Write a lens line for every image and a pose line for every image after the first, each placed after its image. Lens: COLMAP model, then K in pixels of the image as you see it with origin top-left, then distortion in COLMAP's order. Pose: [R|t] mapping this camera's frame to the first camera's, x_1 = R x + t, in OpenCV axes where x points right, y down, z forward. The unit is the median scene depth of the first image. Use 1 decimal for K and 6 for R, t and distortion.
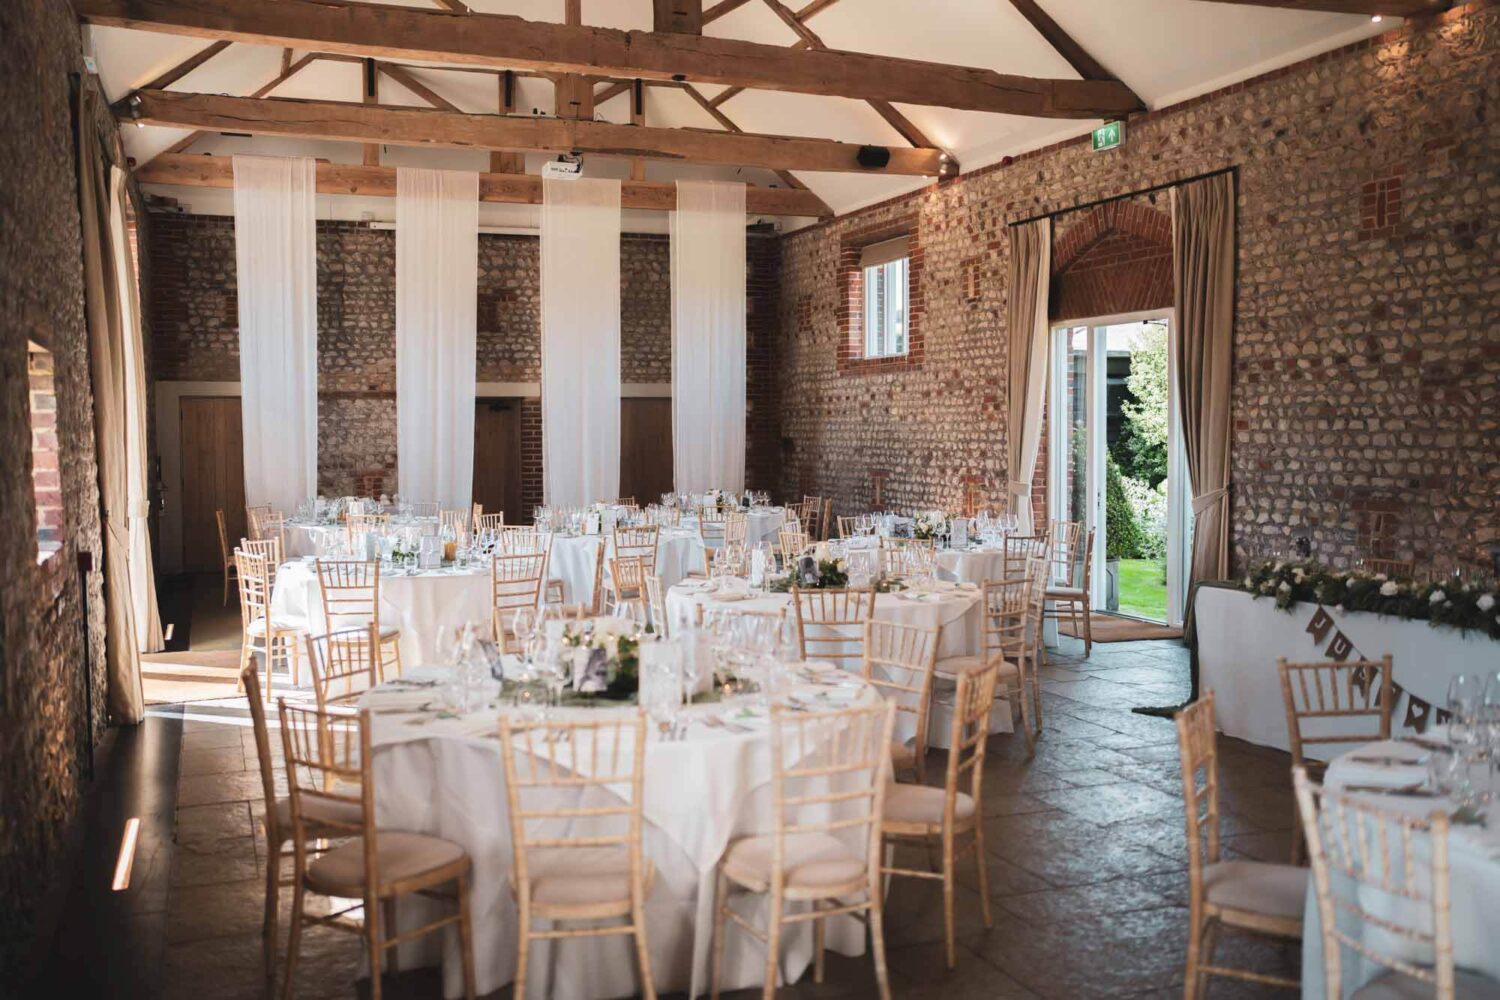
lens RADIAL K [[1419.8, 0, 750.0], [0, 1419.8, 506.9], [0, 0, 1]] dist [-0.003152, 0.000000]
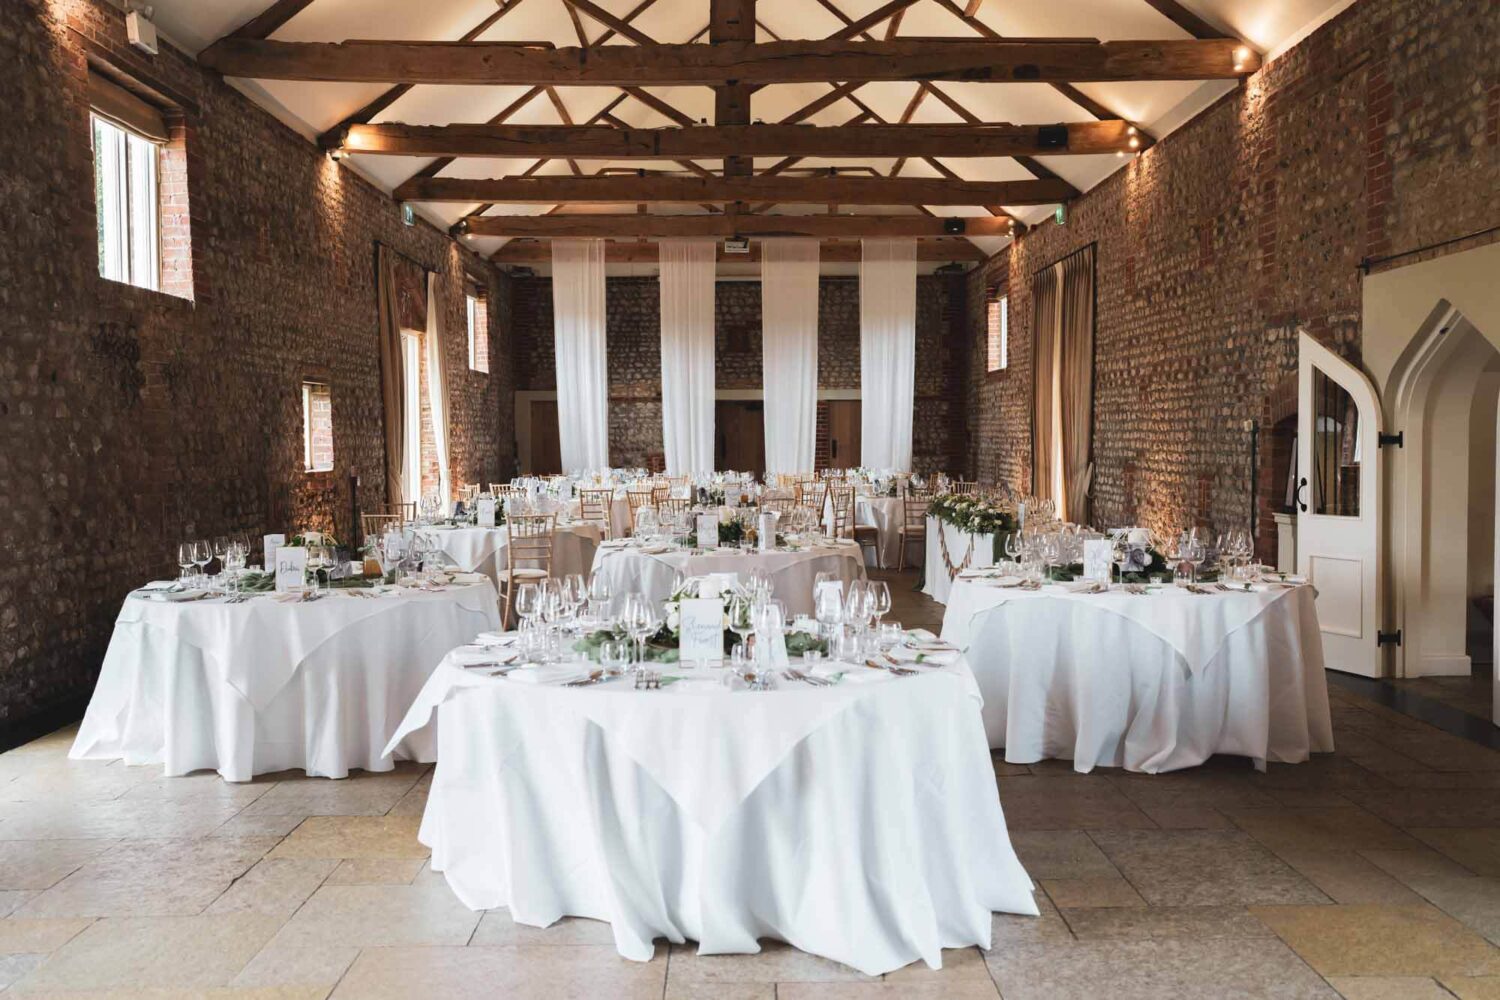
lens RADIAL K [[1419.8, 0, 749.5], [0, 1419.8, 497.0], [0, 0, 1]] dist [-0.003152, 0.000000]
pose [[0.942382, 0.015981, -0.334156, 0.306971], [-0.018423, 0.999822, -0.004138, 0.023368], [0.334031, 0.010056, 0.942509, -0.312134]]
